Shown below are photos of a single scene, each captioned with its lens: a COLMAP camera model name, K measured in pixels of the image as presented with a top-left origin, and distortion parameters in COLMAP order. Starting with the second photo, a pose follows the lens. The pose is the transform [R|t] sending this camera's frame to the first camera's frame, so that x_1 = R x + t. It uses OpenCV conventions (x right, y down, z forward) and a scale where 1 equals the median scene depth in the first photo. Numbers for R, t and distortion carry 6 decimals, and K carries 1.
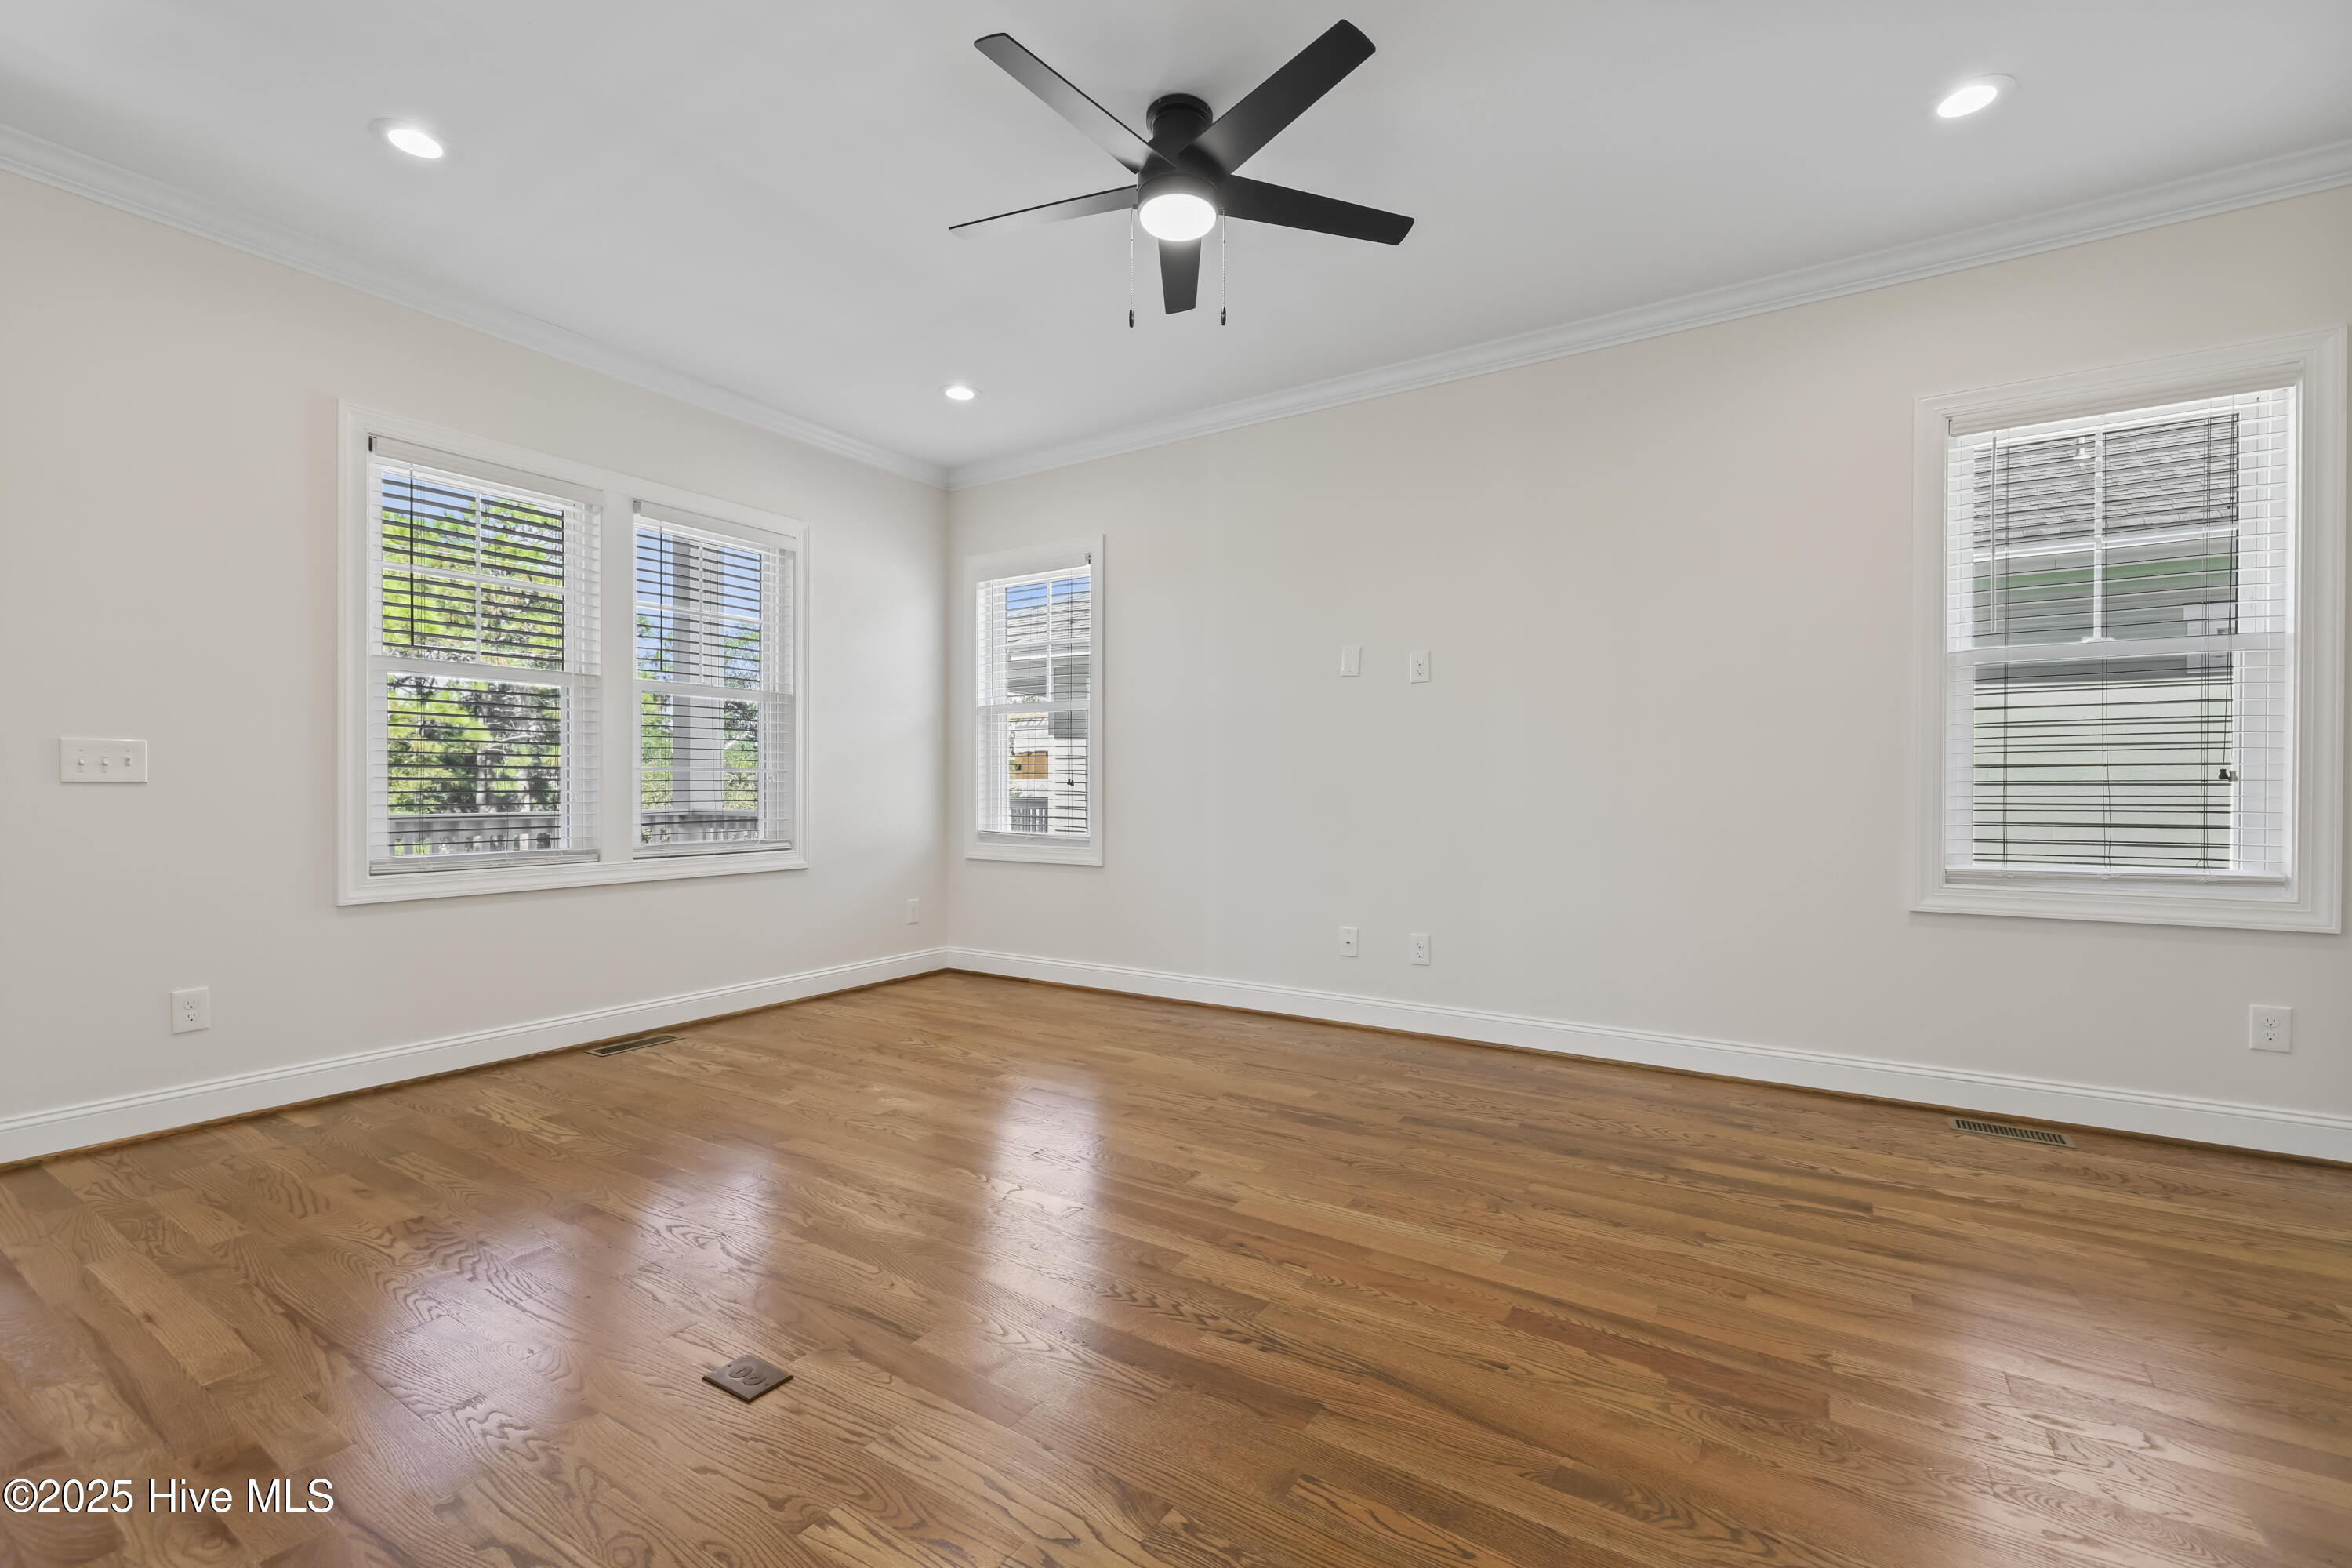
lens RADIAL K [[1003.0, 0, 1157.6], [0, 1003.0, 790.2], [0, 0, 1]] dist [0.001444, -0.000030]
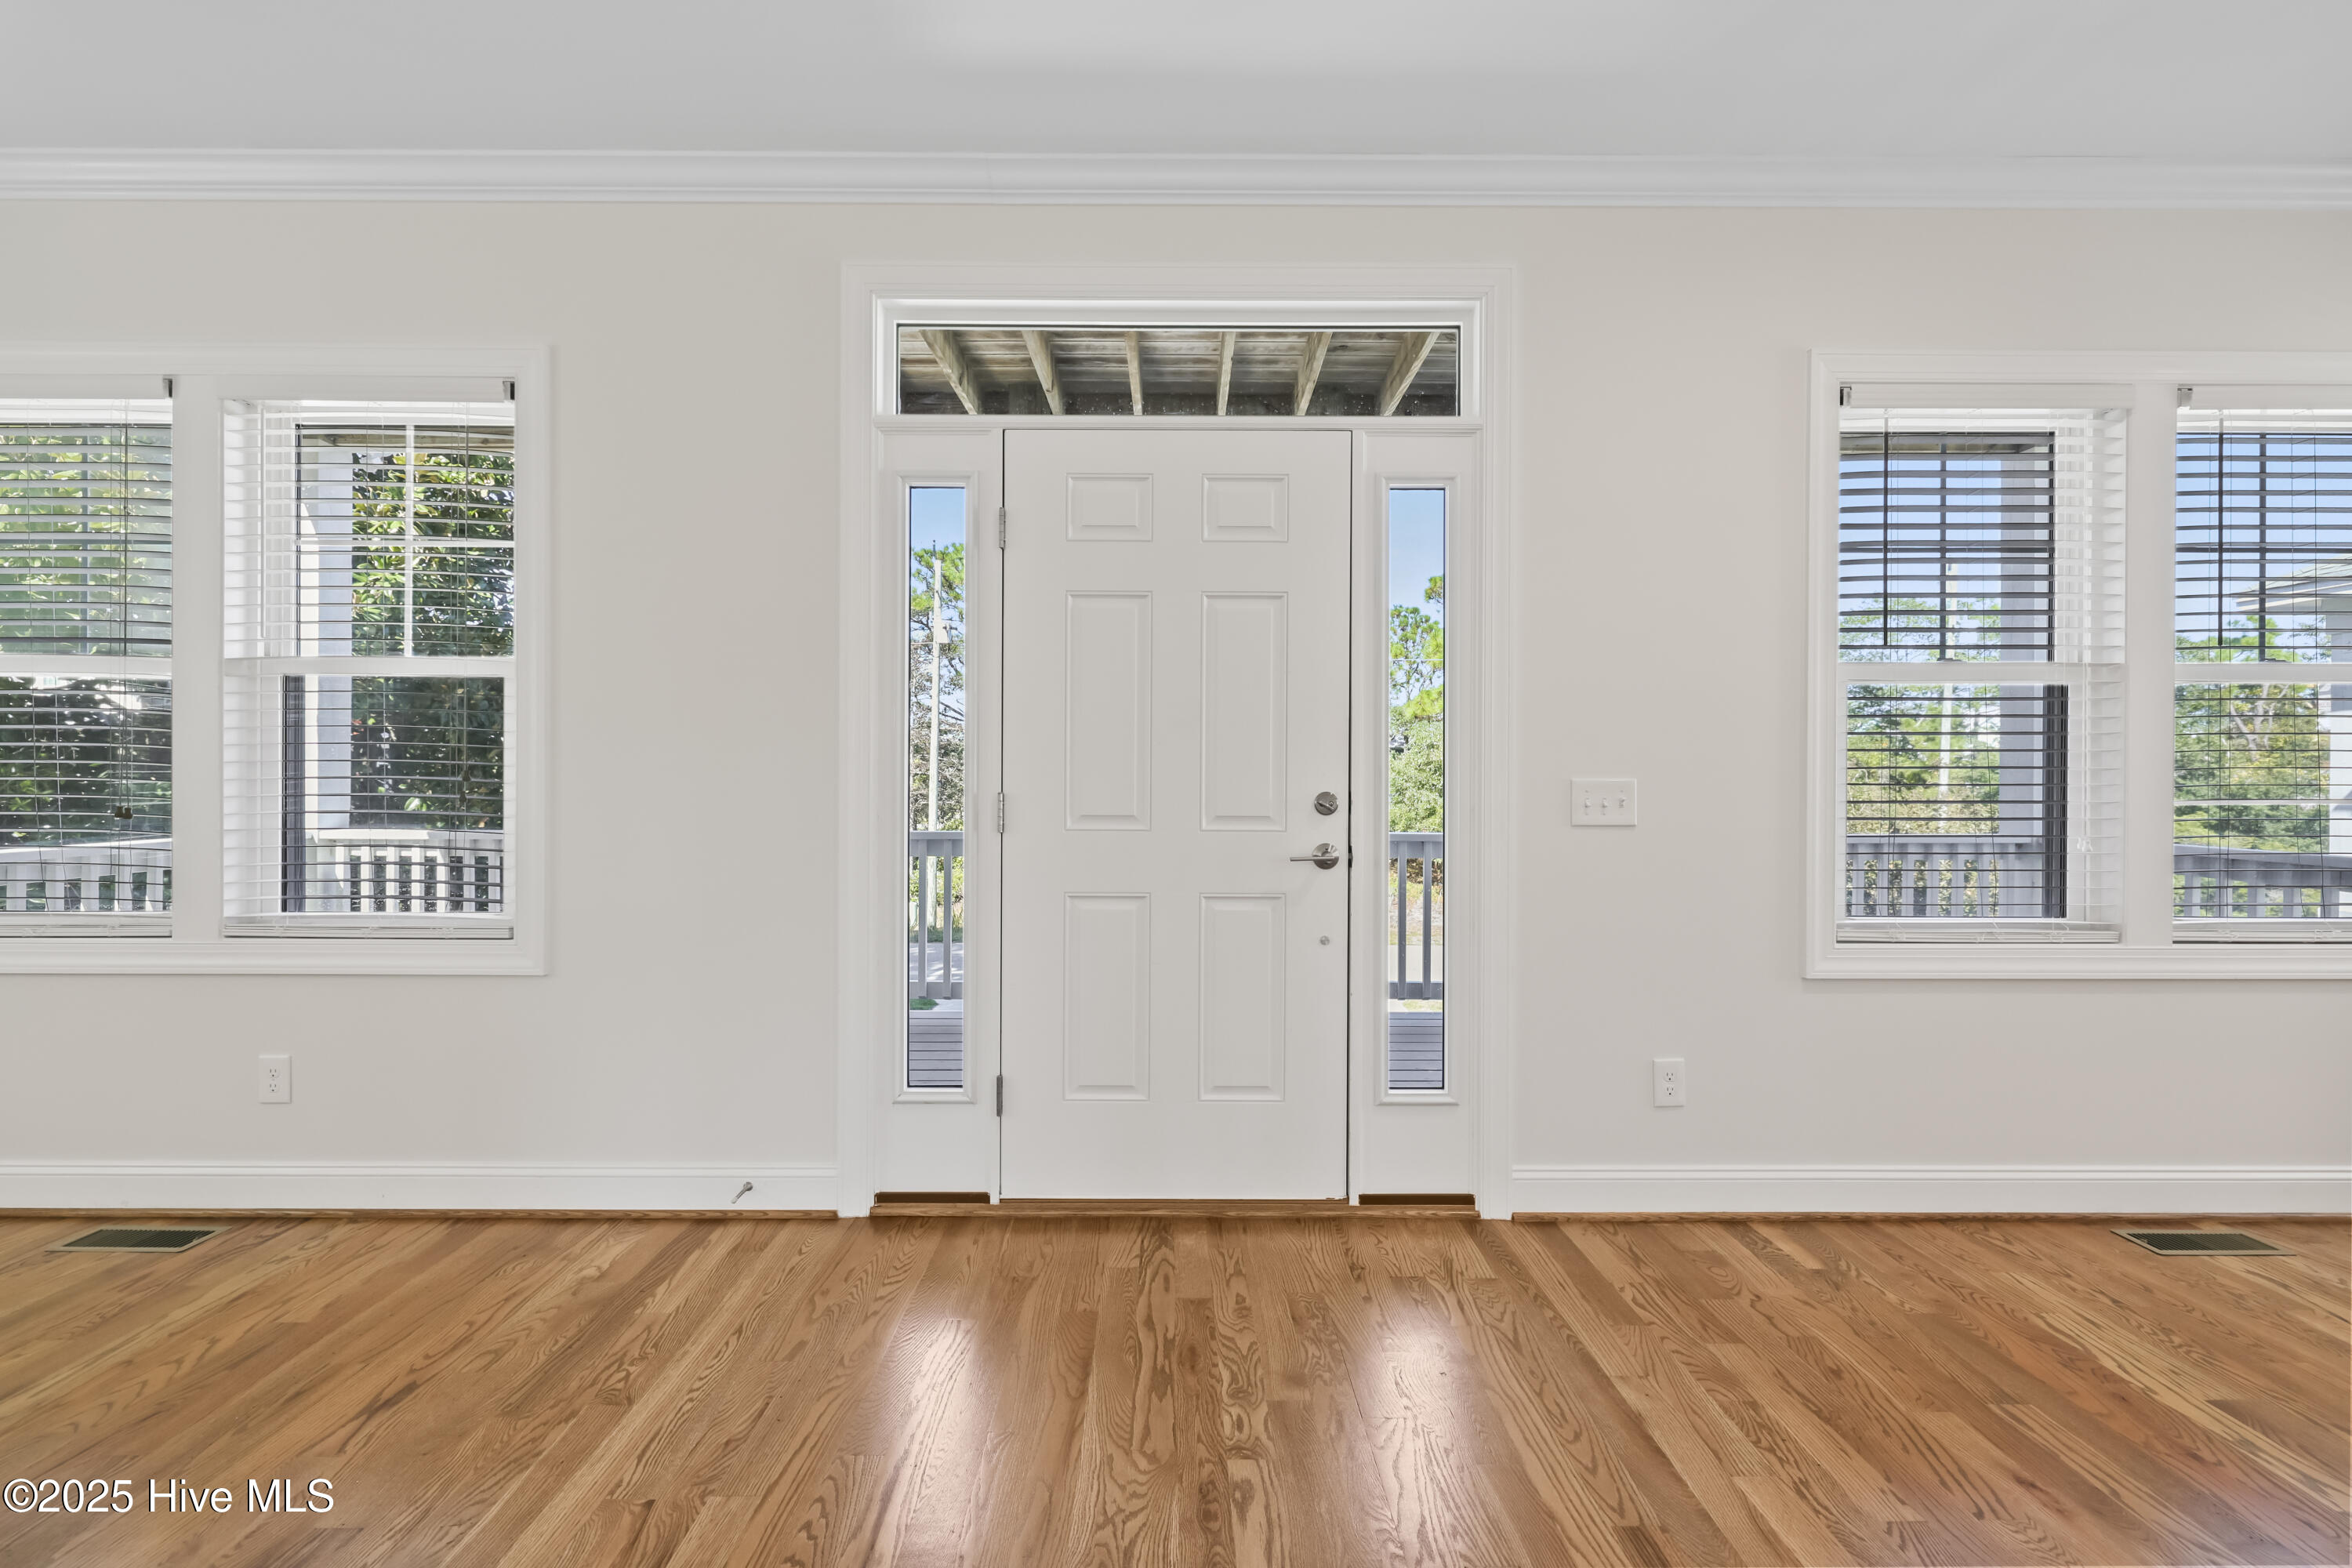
lens RADIAL K [[981.1, 0, 1174.0], [0, 981.1, 780.4], [0, 0, 1]] dist [-0.000020, -0.000179]
pose [[0.547767, 0.002026, -0.836628, -0.485725], [-0.005823, 0.999982, -0.001392, -0.044157], [0.836611, 0.005634, 0.547769, 0.161463]]
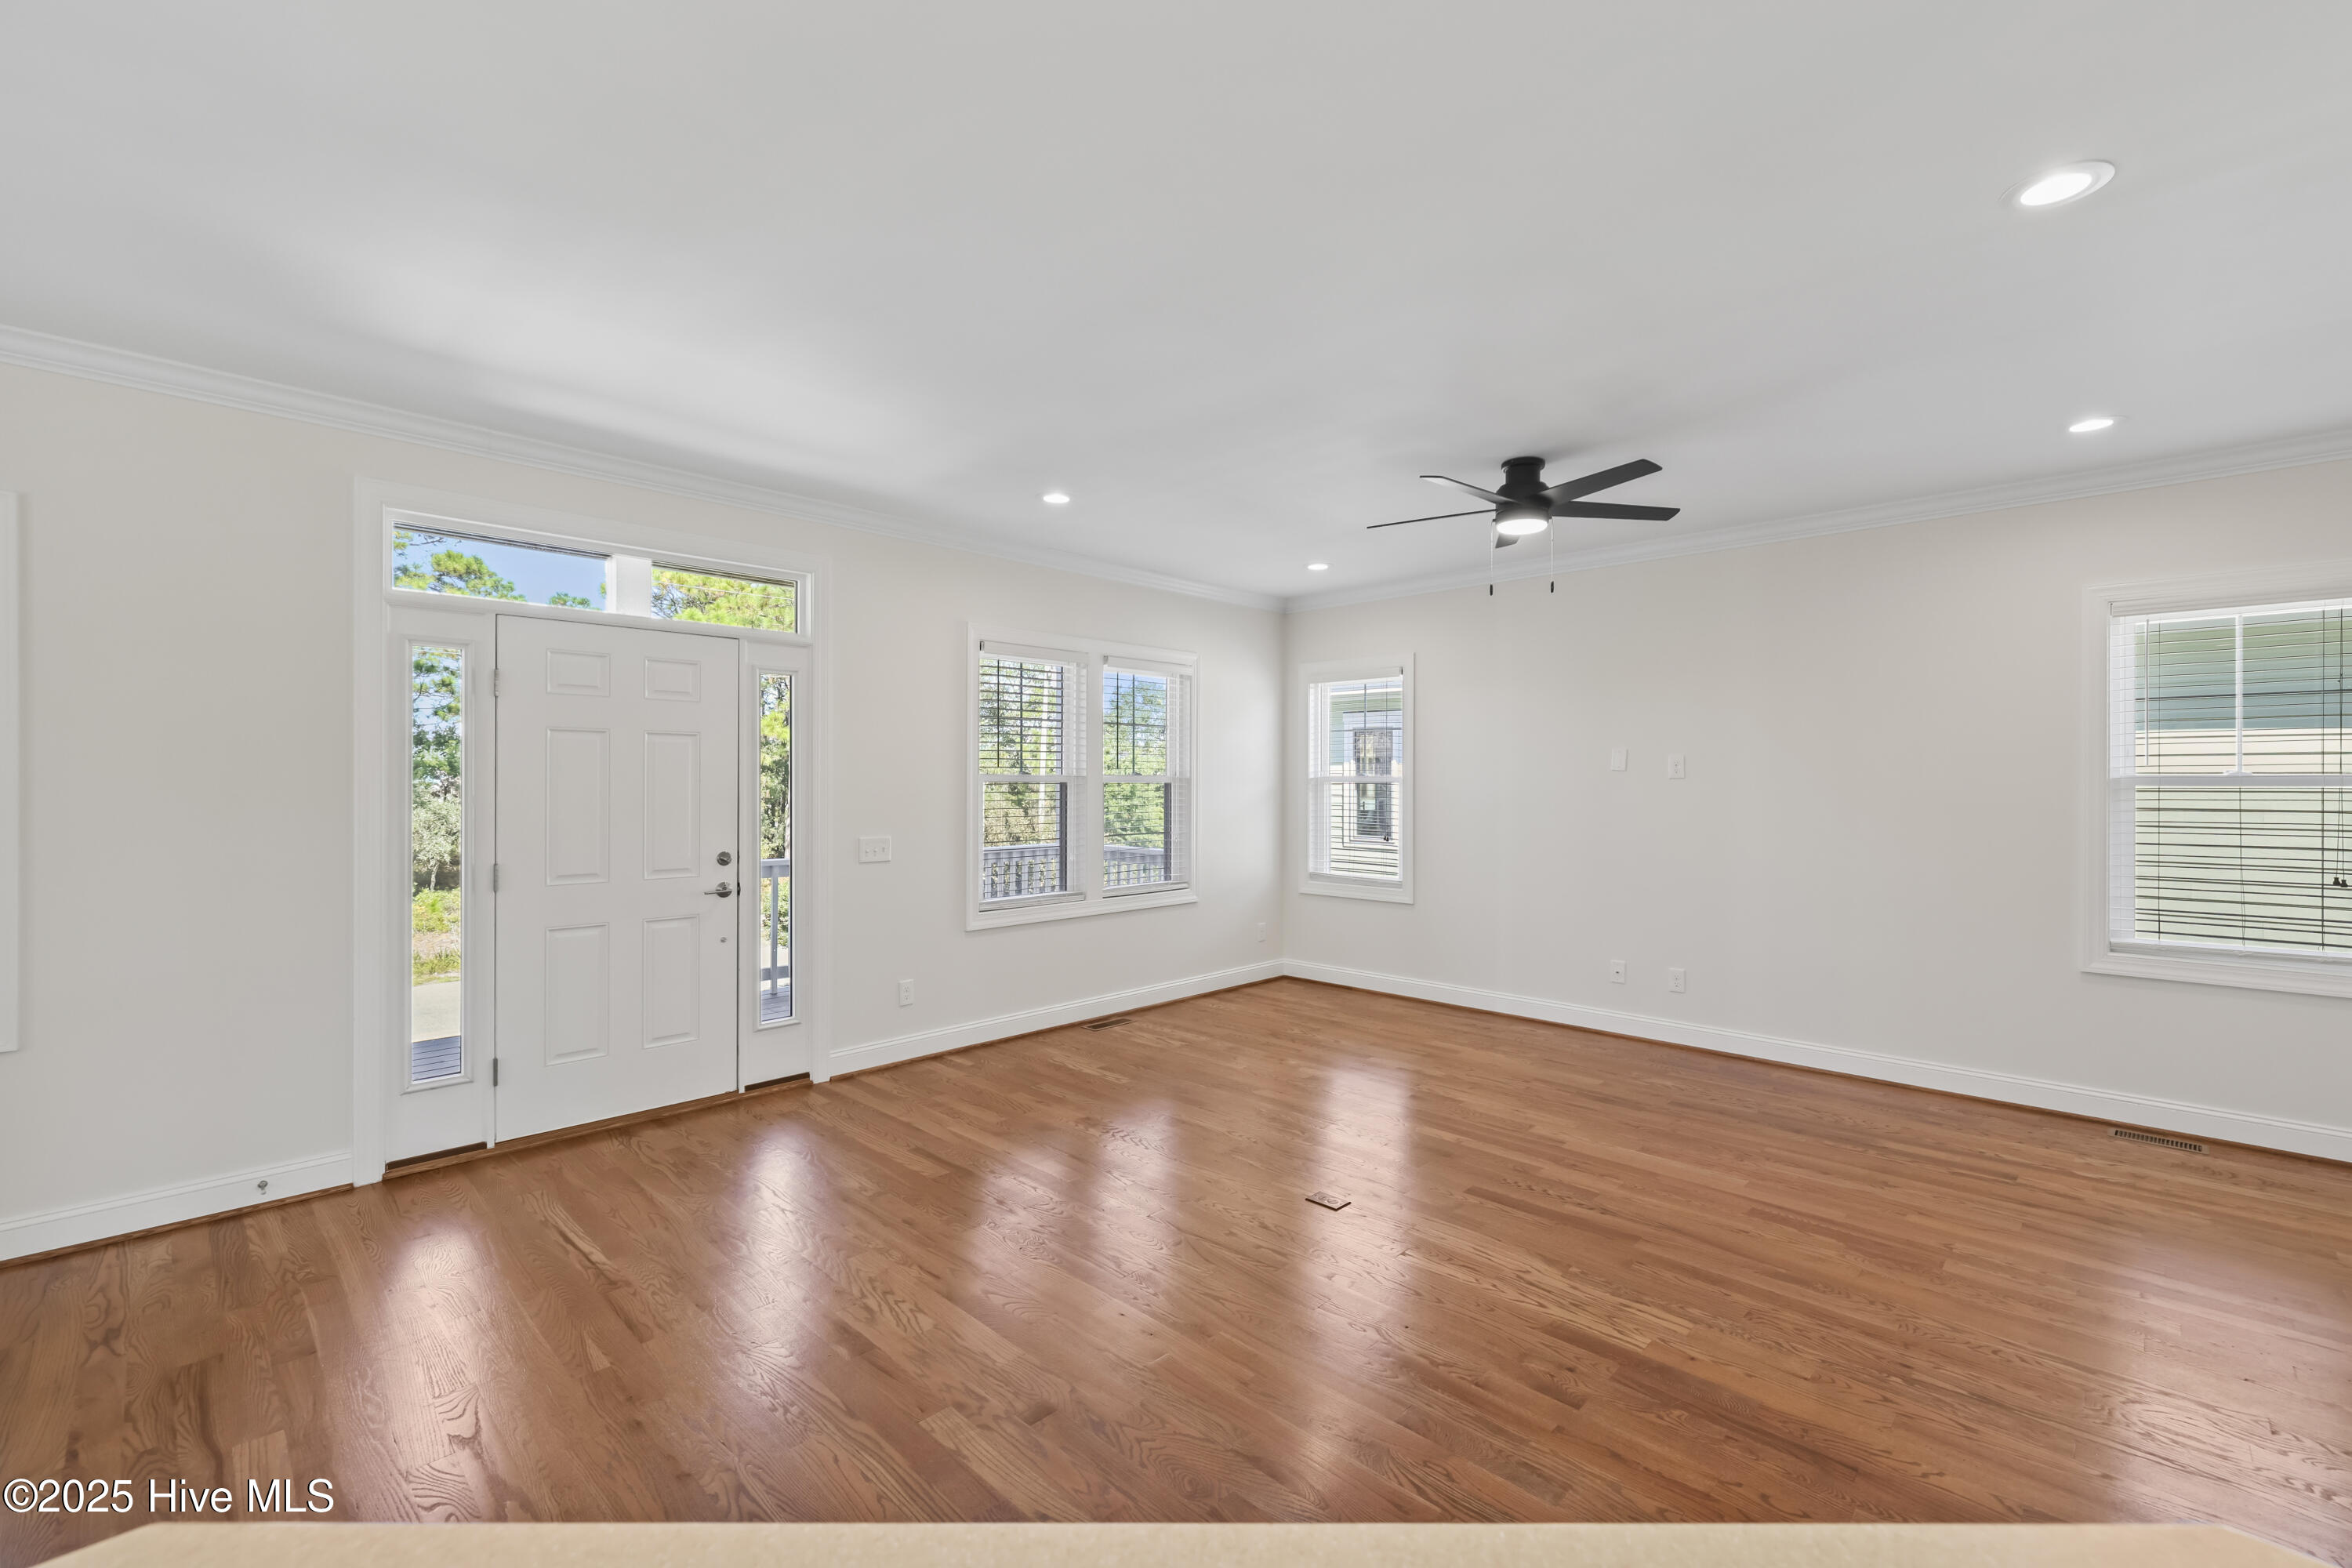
lens RADIAL K [[981.1, 0, 1174.0], [0, 981.1, 780.4], [0, 0, 1]] dist [-0.000020, -0.000179]
pose [[0.980857, 0.000531, -0.194729, -0.192884], [-0.001703, 0.999981, -0.005855, -0.135469], [0.194723, 0.006074, 0.980840, -0.561647]]
